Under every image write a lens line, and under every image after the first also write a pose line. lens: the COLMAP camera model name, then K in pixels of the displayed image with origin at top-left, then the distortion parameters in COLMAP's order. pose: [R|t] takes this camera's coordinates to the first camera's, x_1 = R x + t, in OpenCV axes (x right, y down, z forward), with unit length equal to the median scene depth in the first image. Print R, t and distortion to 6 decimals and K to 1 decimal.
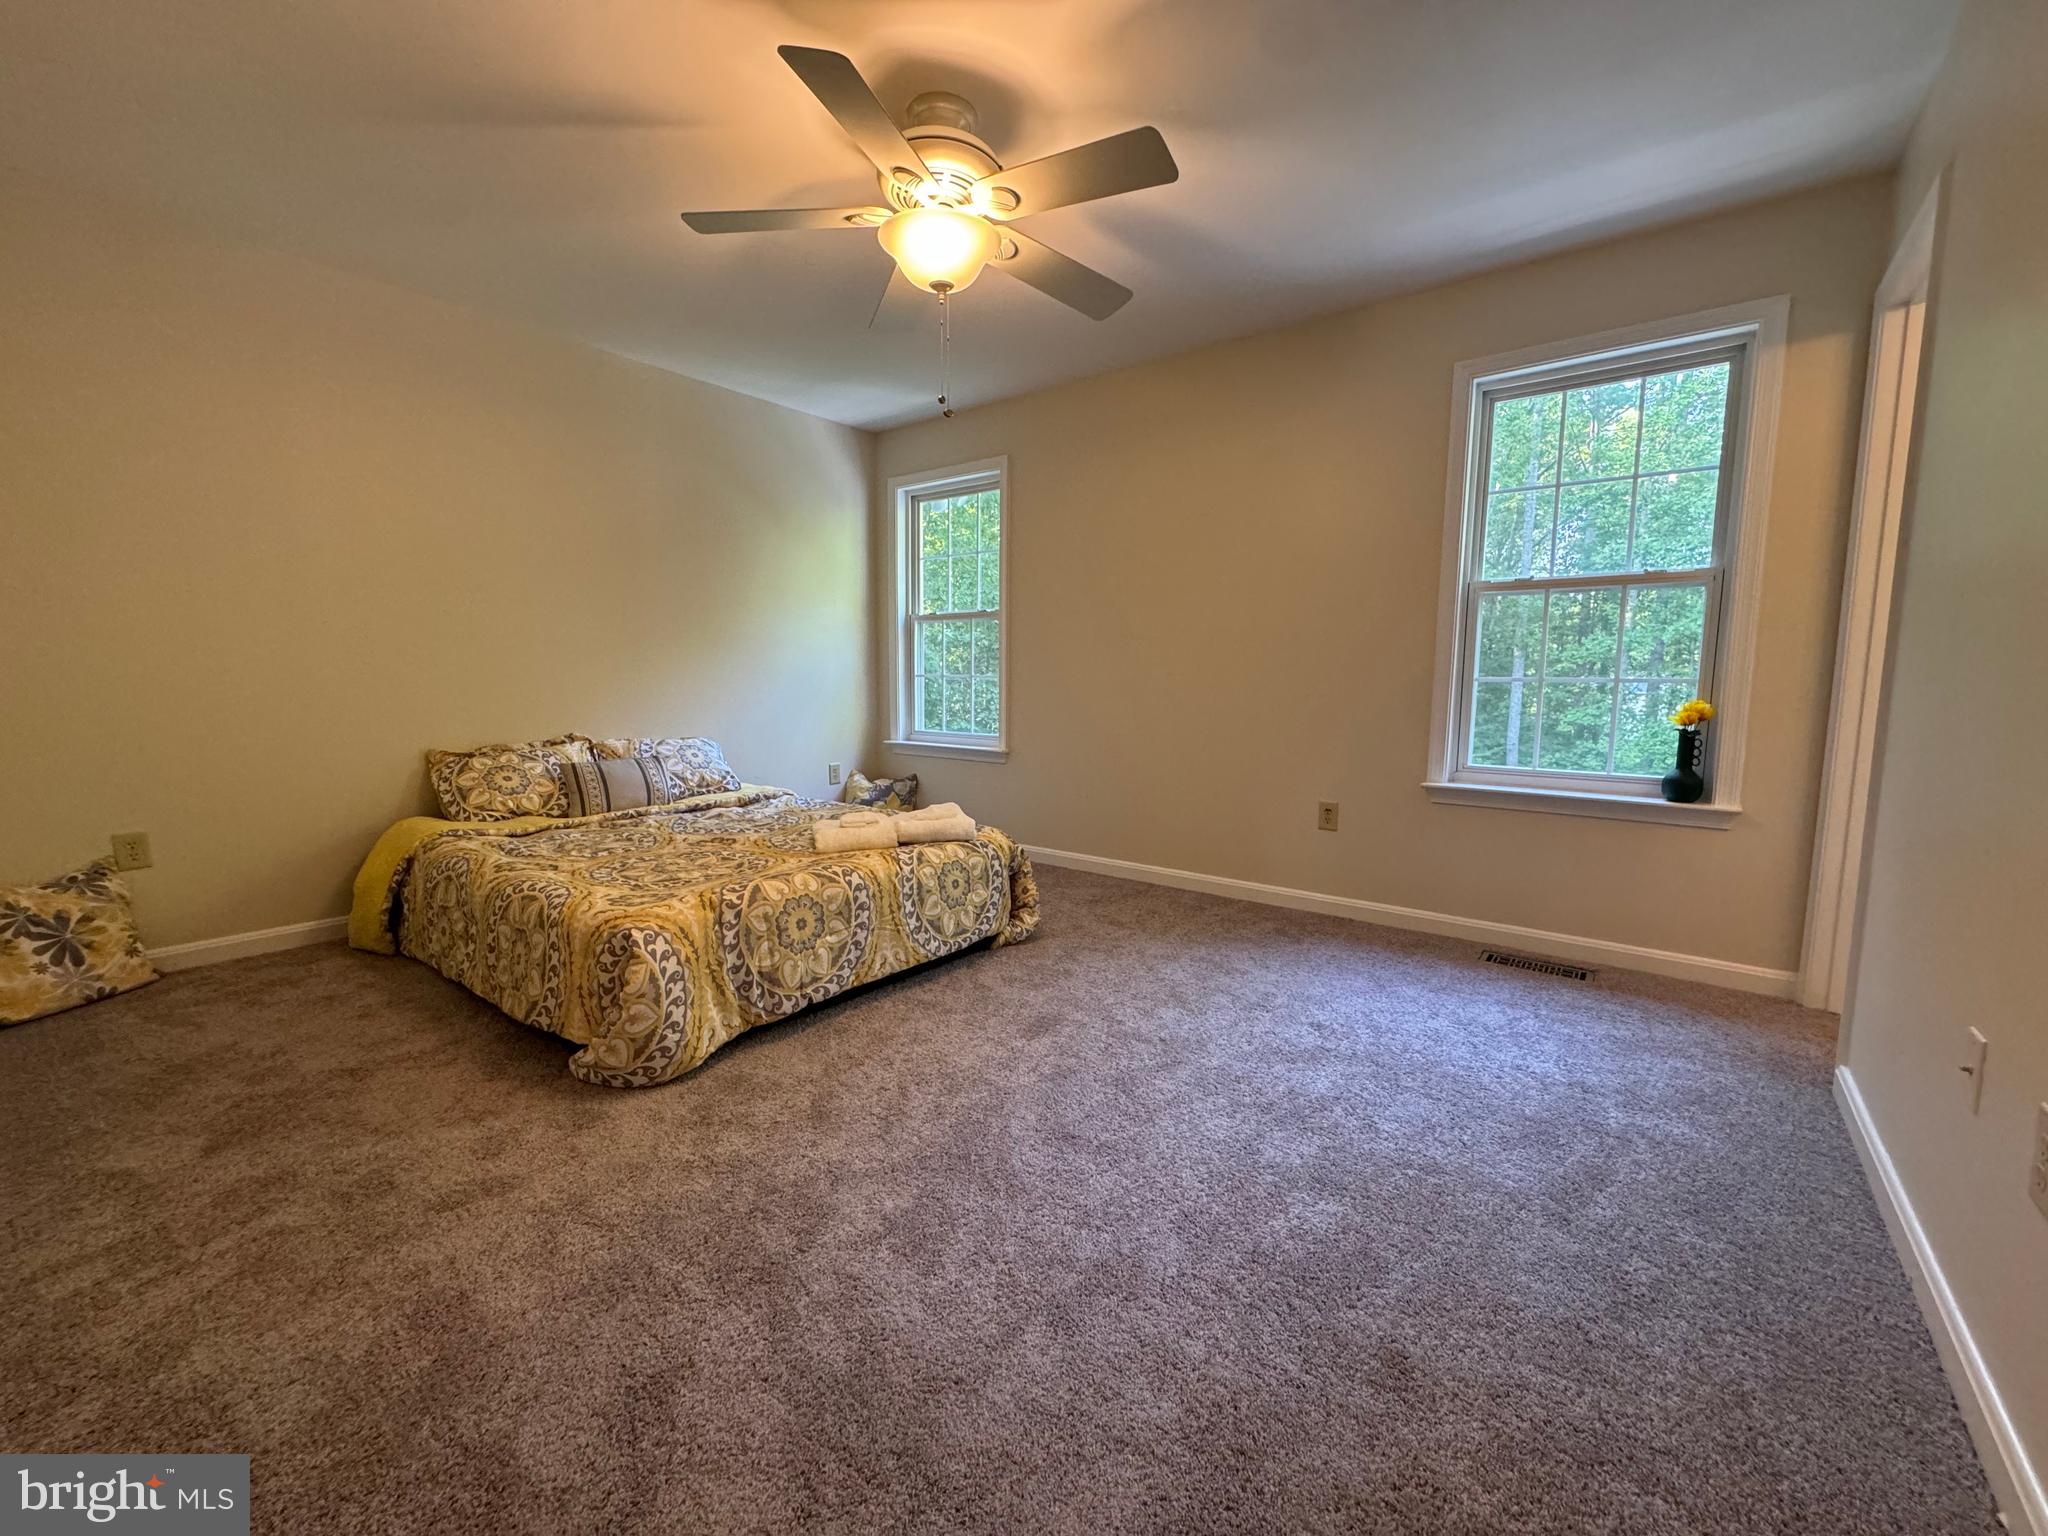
lens RADIAL K [[820.1, 0, 1024.0], [0, 820.1, 768.0], [0, 0, 1]] dist [-0.001879, 0.000724]
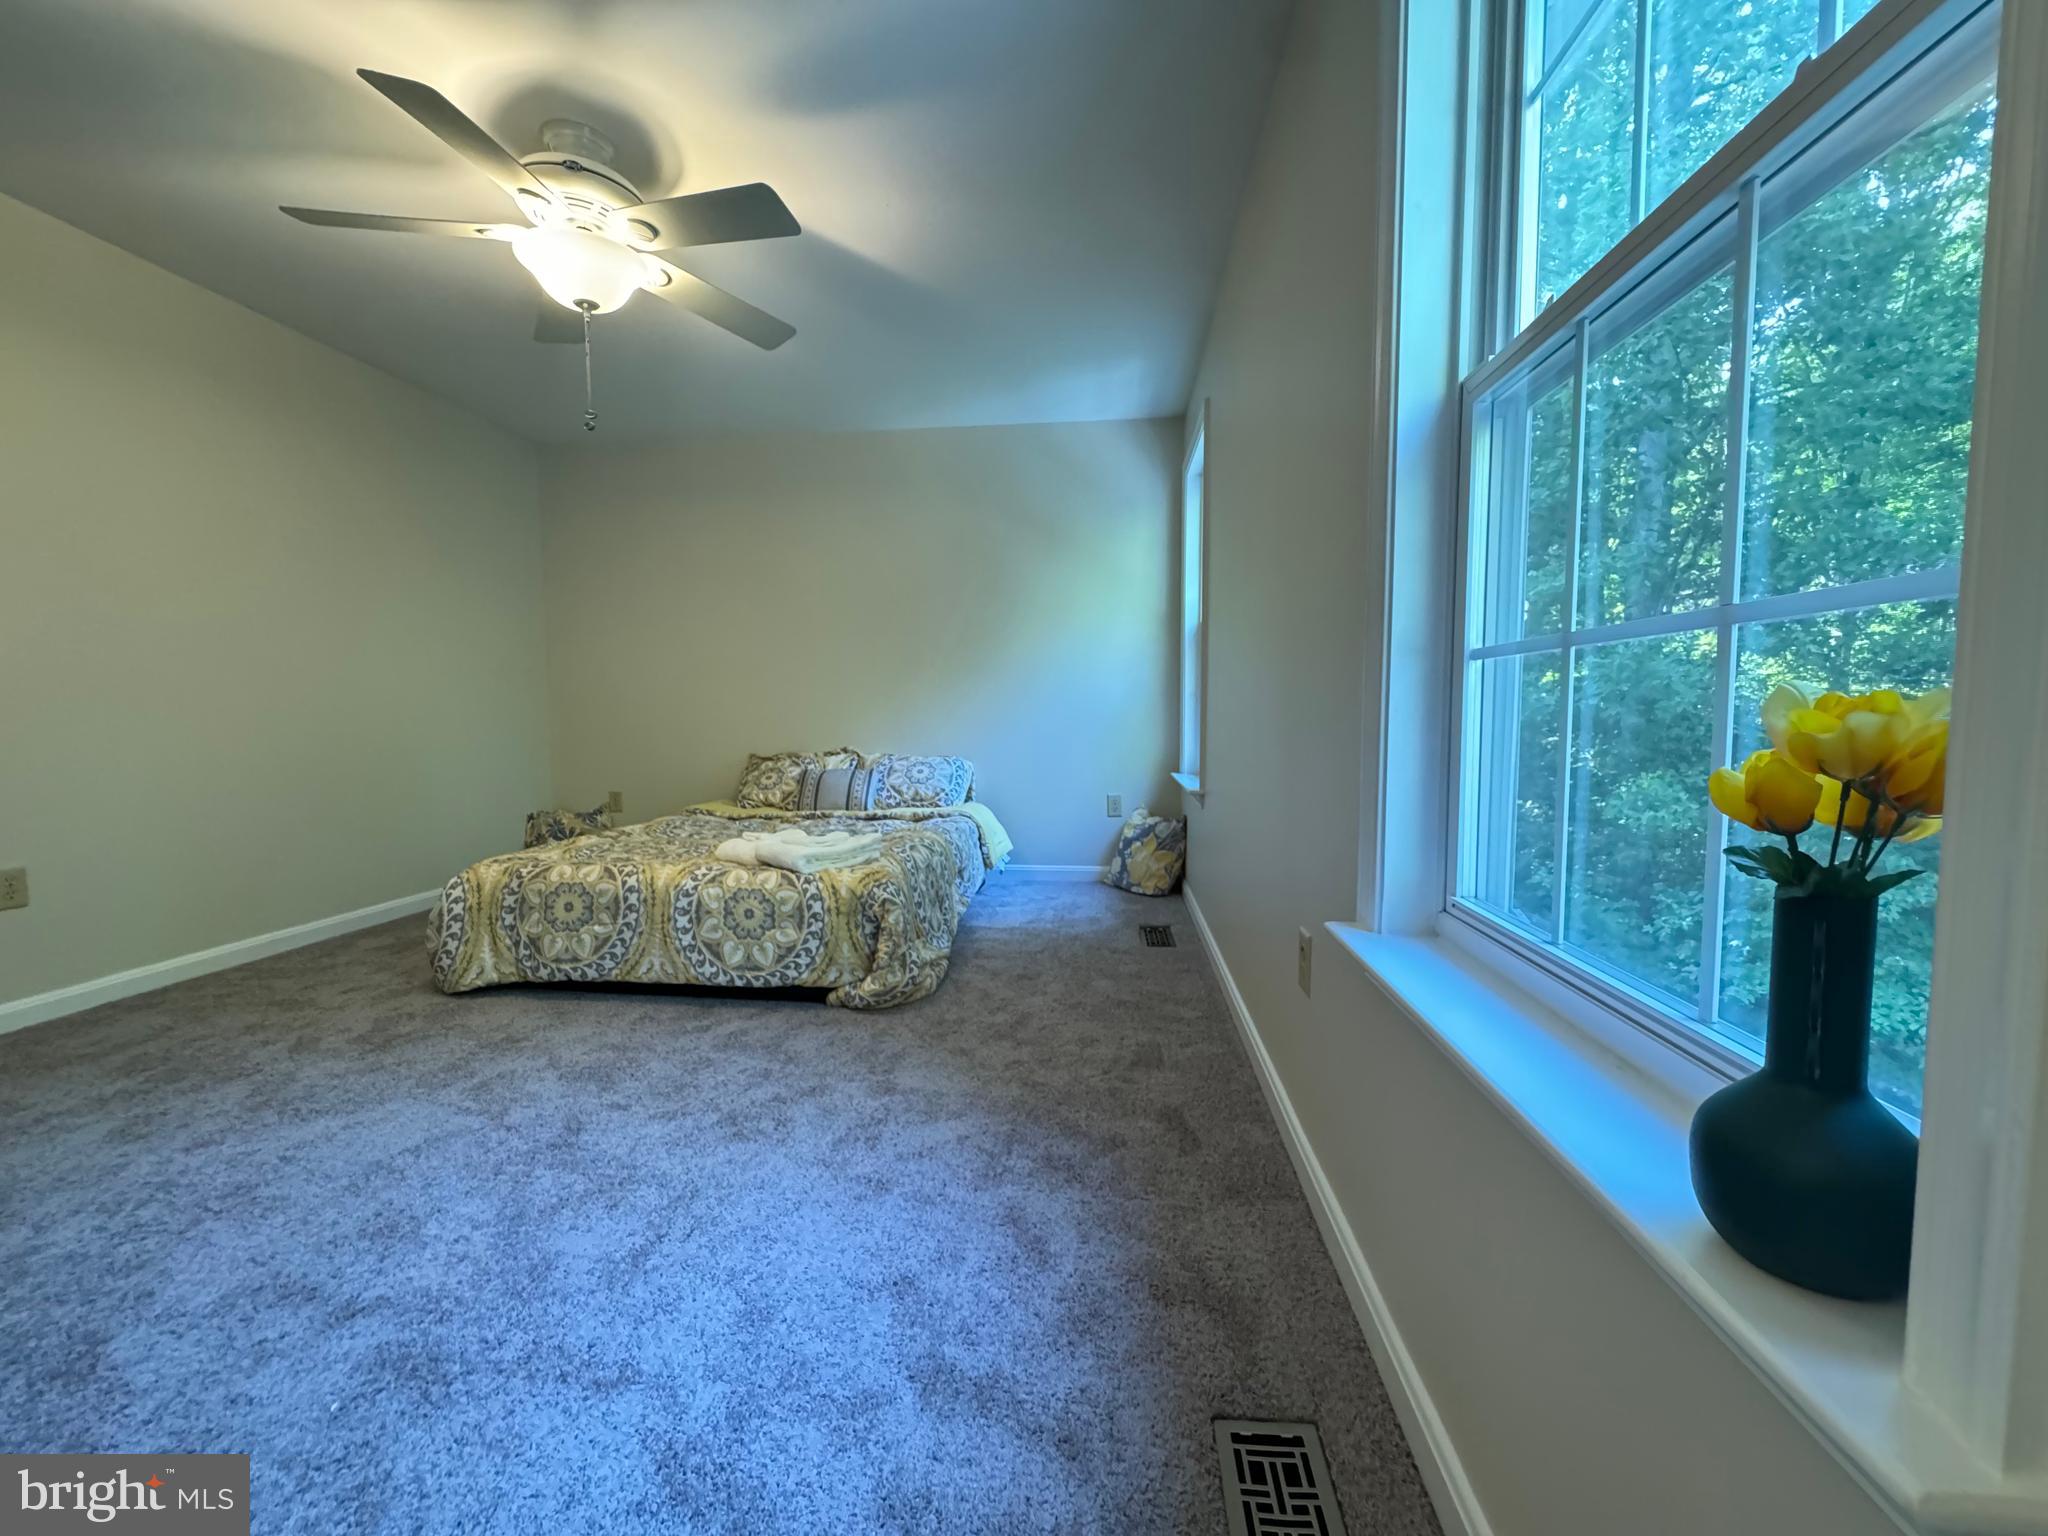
lens RADIAL K [[820.1, 0, 1024.0], [0, 820.1, 768.0], [0, 0, 1]] dist [-0.001879, 0.000724]
pose [[0.532072, 0.049111, -0.845274, 0.952385], [-0.085628, 0.996319, 0.003987, -0.058015], [0.842358, 0.070258, 0.534318, 0.844790]]
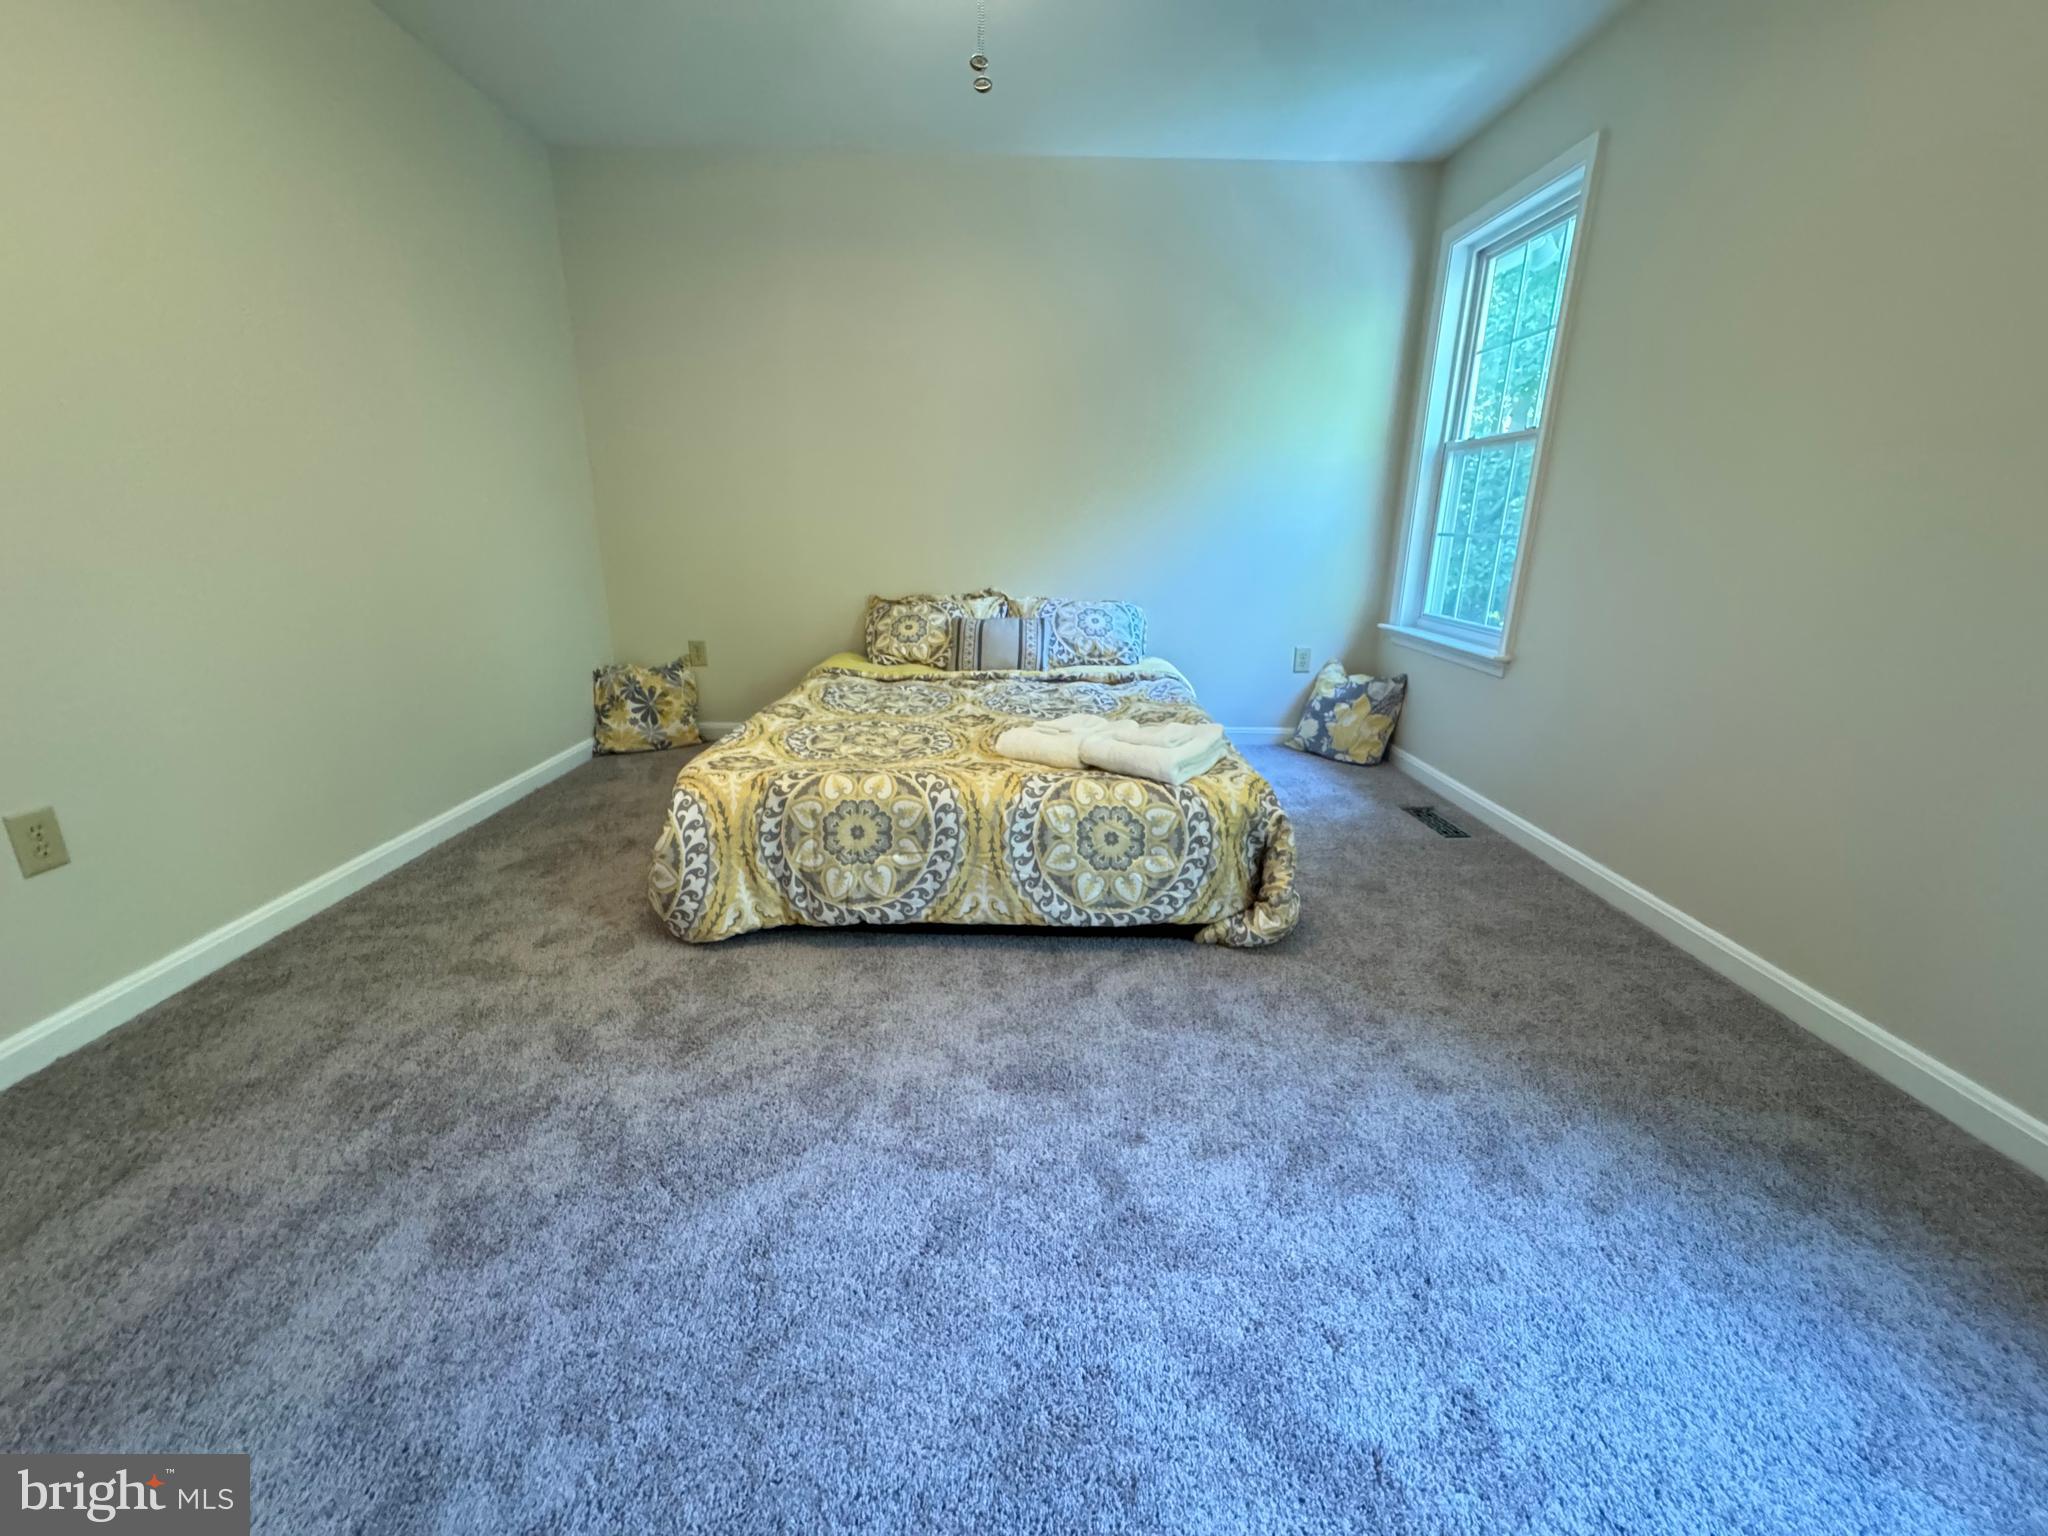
lens RADIAL K [[820.1, 0, 1024.0], [0, 820.1, 768.0], [0, 0, 1]] dist [-0.001879, 0.000724]
pose [[0.626889, 0.225189, -0.745855, 0.432630], [-0.094238, 0.972206, 0.214323, -0.071247], [0.773388, -0.064069, 0.630687, 0.553098]]
